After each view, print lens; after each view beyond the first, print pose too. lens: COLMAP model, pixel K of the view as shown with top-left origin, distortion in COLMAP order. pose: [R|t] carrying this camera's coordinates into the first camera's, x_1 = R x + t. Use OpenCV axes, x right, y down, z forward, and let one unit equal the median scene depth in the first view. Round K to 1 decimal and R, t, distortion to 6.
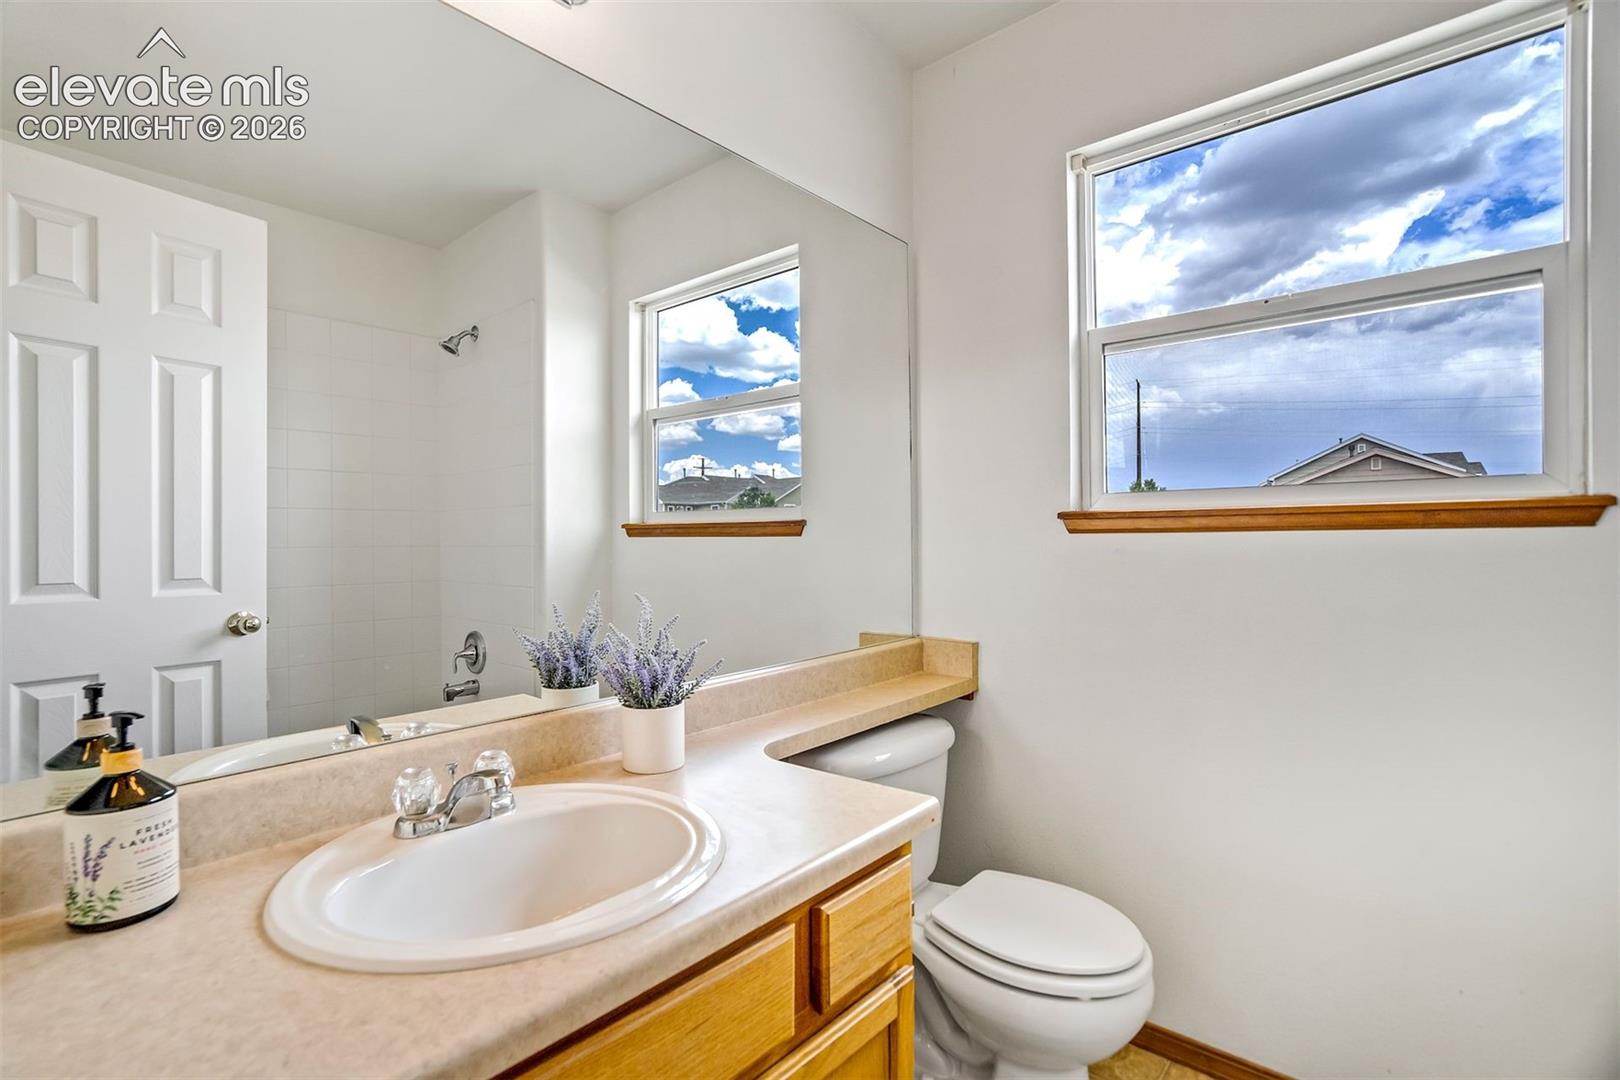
lens RADIAL K [[758.6, 0, 805.9], [0, 758.6, 541.9], [0, 0, 1]] dist [-0.044933, 0.025214]
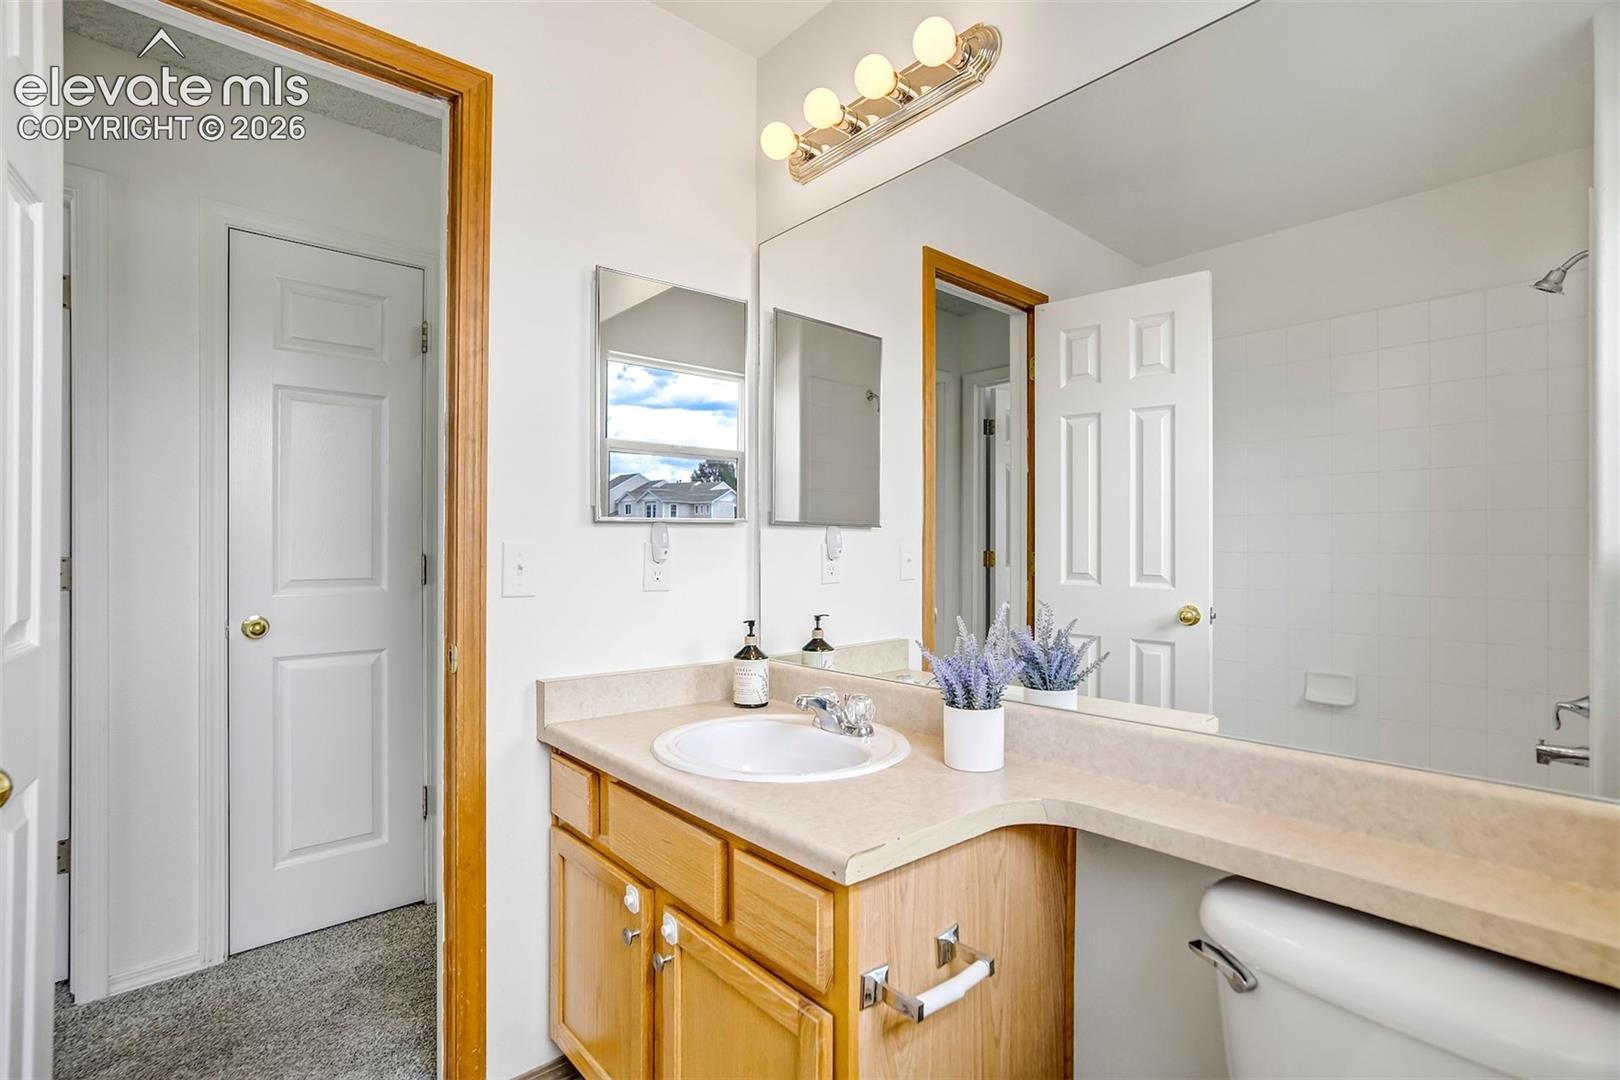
lens RADIAL K [[748.4, 0, 808.0], [0, 748.4, 584.6], [0, 0, 1]] dist [-0.019709, -0.000221]
pose [[-0.139620, 0.057596, -0.988529, 0.558476], [-0.007924, 0.998210, 0.059279, -0.007079], [0.990173, 0.016110, -0.138914, 0.606029]]
